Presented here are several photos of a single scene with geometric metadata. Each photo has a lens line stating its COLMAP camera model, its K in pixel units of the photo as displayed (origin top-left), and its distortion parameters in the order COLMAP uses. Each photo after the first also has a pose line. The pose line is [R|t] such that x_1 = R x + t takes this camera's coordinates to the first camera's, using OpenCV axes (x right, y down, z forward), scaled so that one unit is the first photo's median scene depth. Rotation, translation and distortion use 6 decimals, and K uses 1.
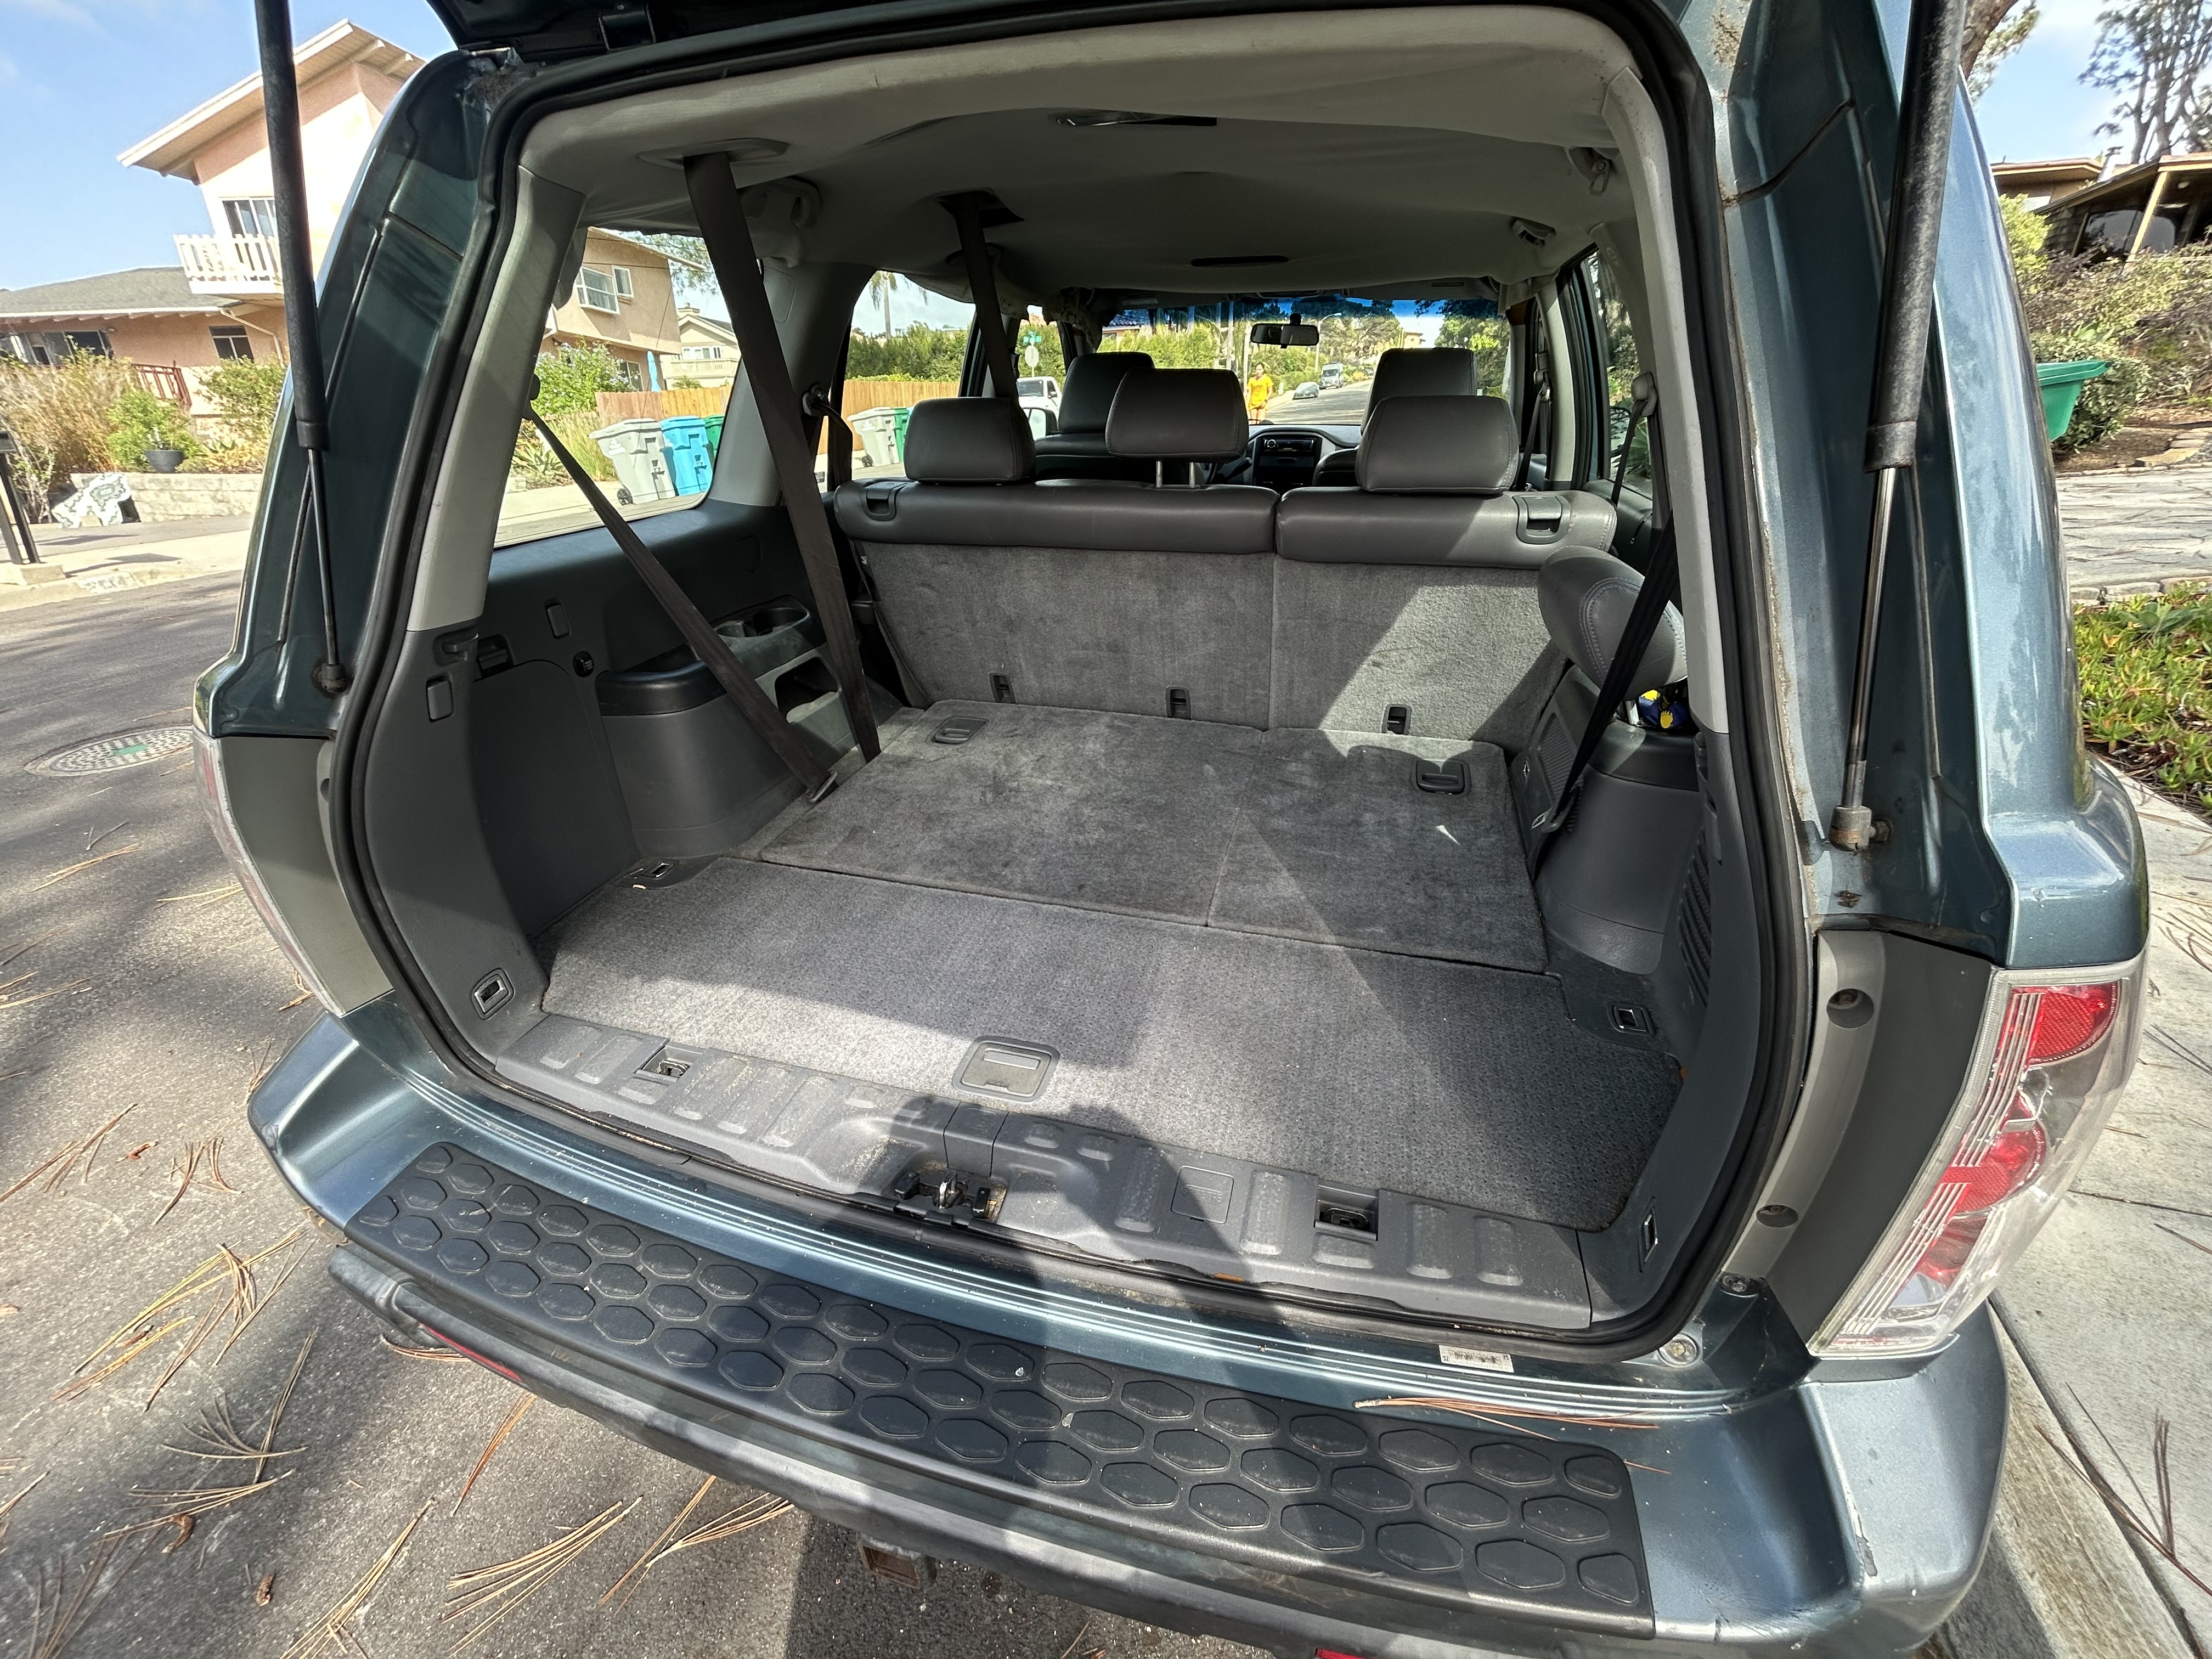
lens RADIAL K [[885.9, 0, 1106.8], [0, 885.9, 829.4], [0, 0, 1]] dist [-0.000348, 0.000025]
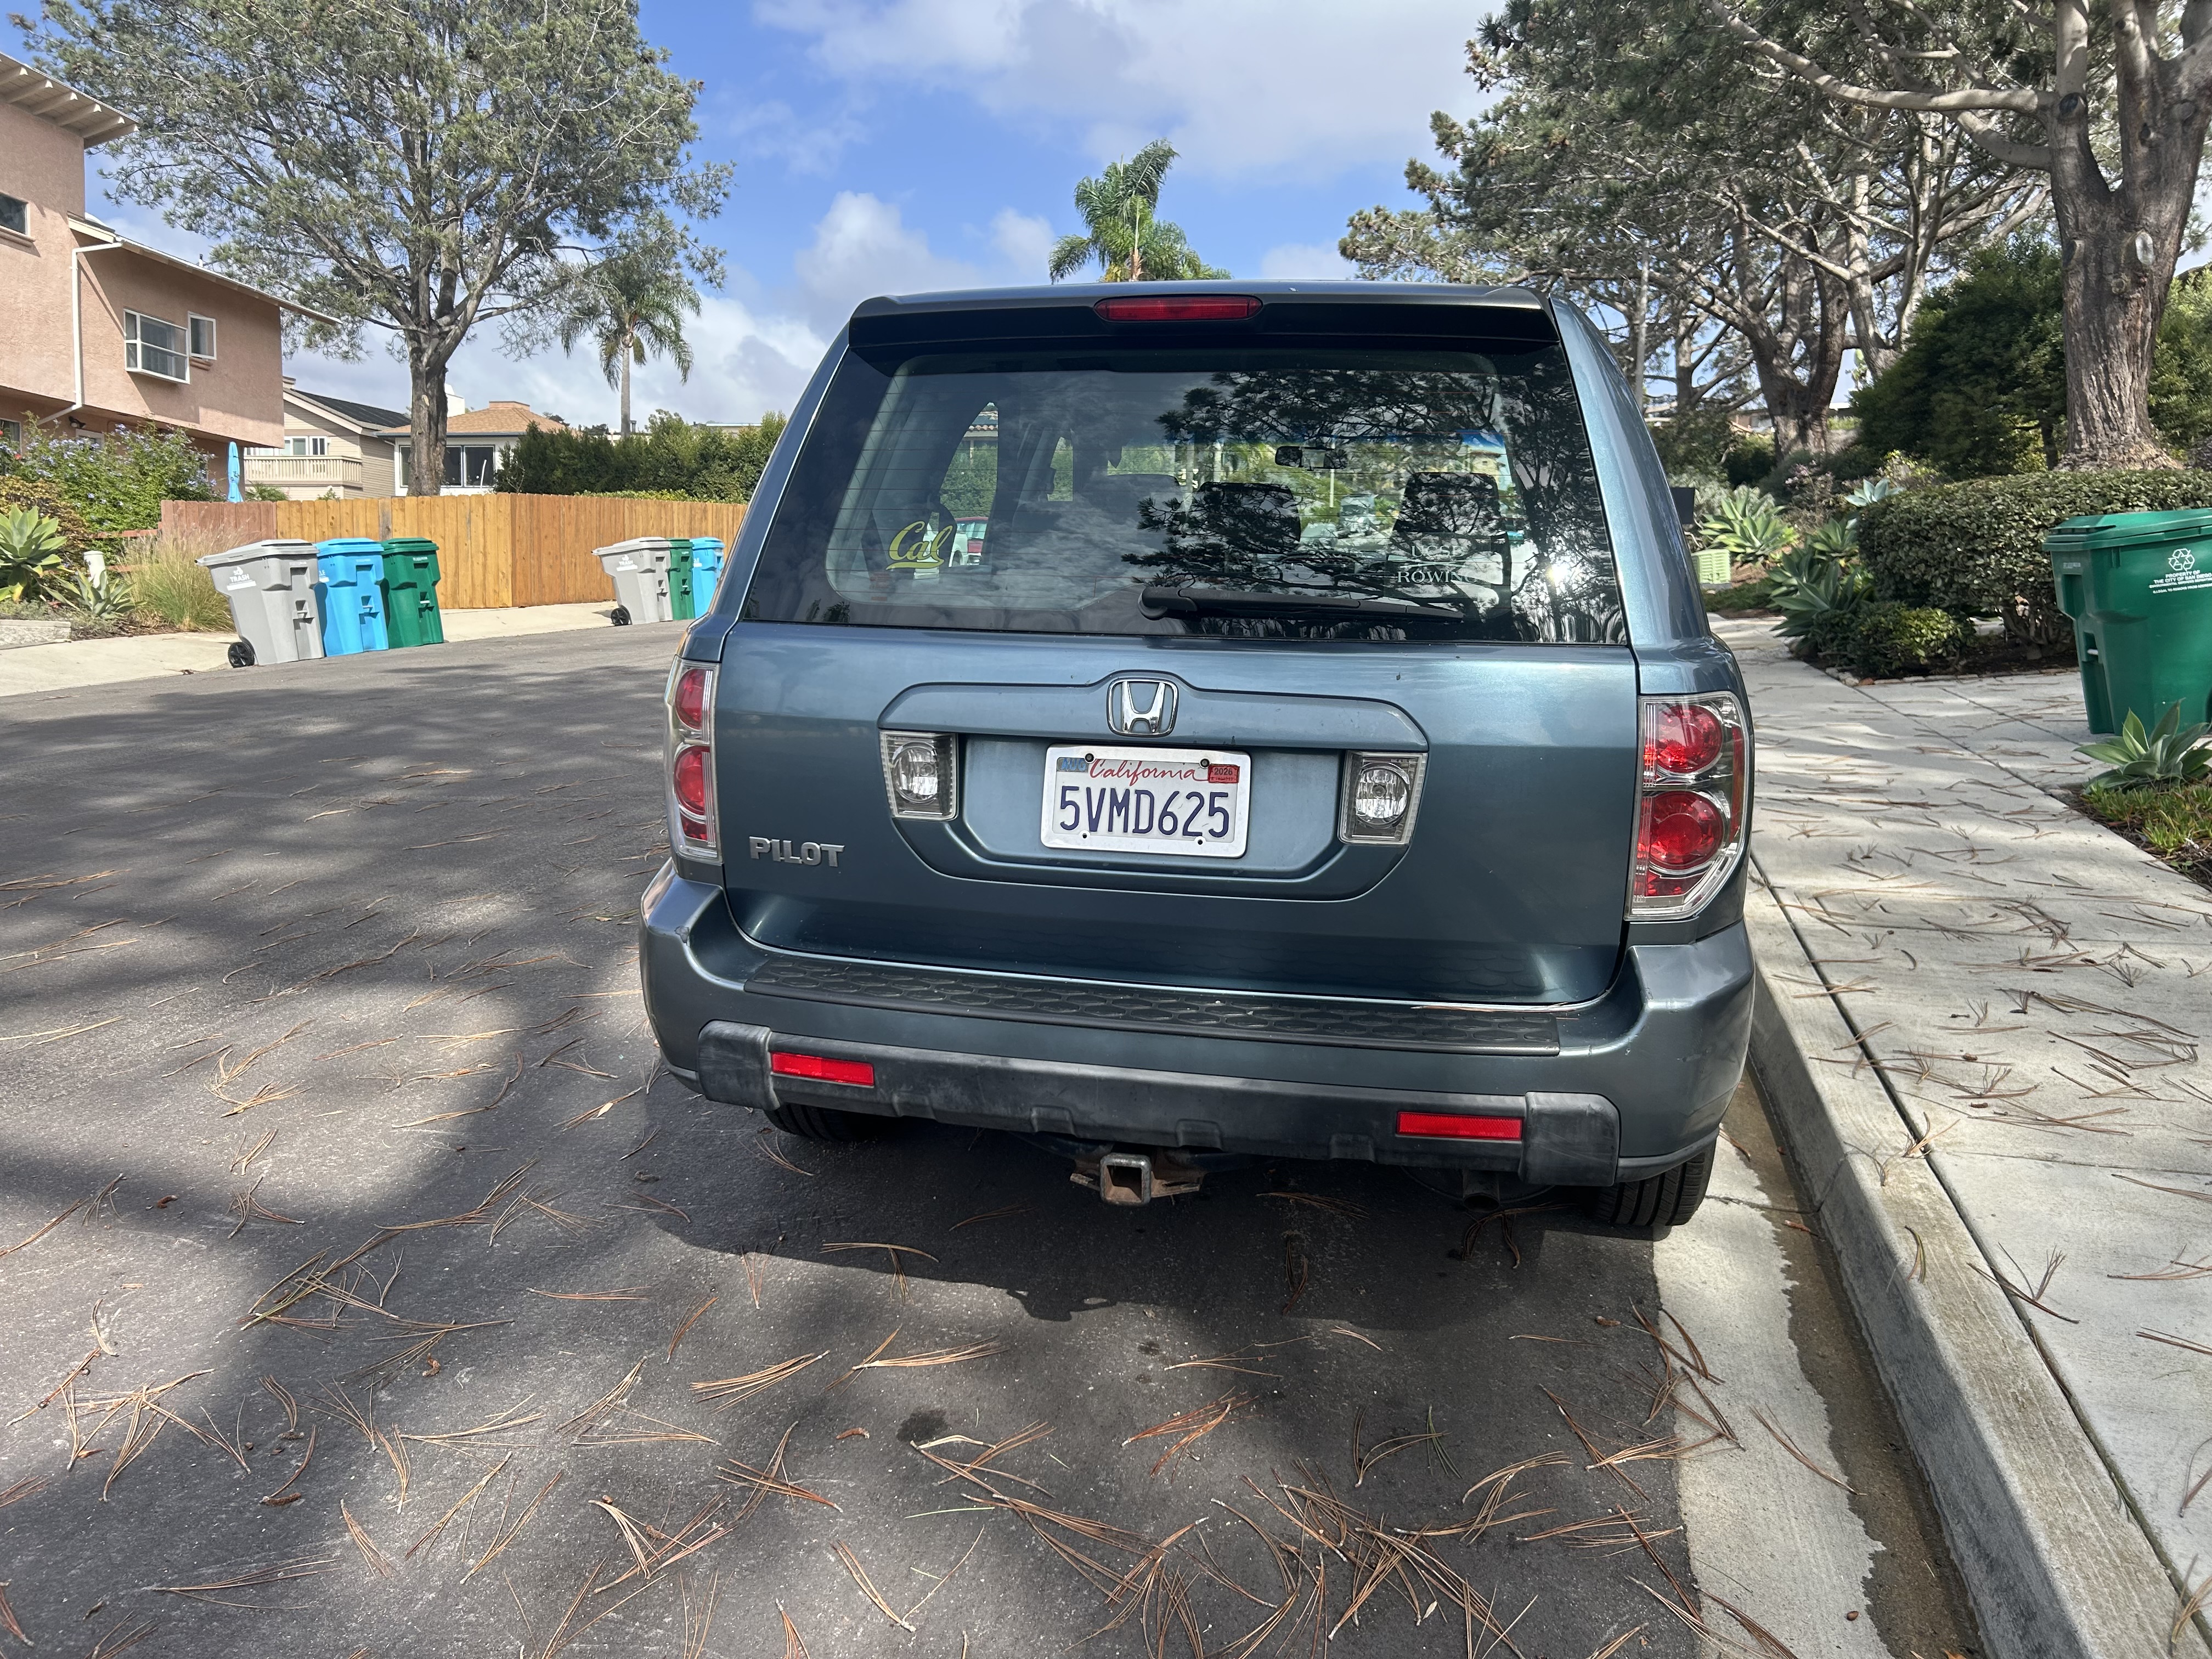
lens RADIAL K [[1686.4, 0, 1106.1], [0, 1686.4, 828.3], [0, 0, 1]] dist [0.044220, -0.003055]
pose [[0.996694, 0.010504, 0.080570, -0.025170], [0.012562, 0.959762, -0.280533, 0.052278], [-0.080275, 0.280618, 0.956457, -0.096410]]
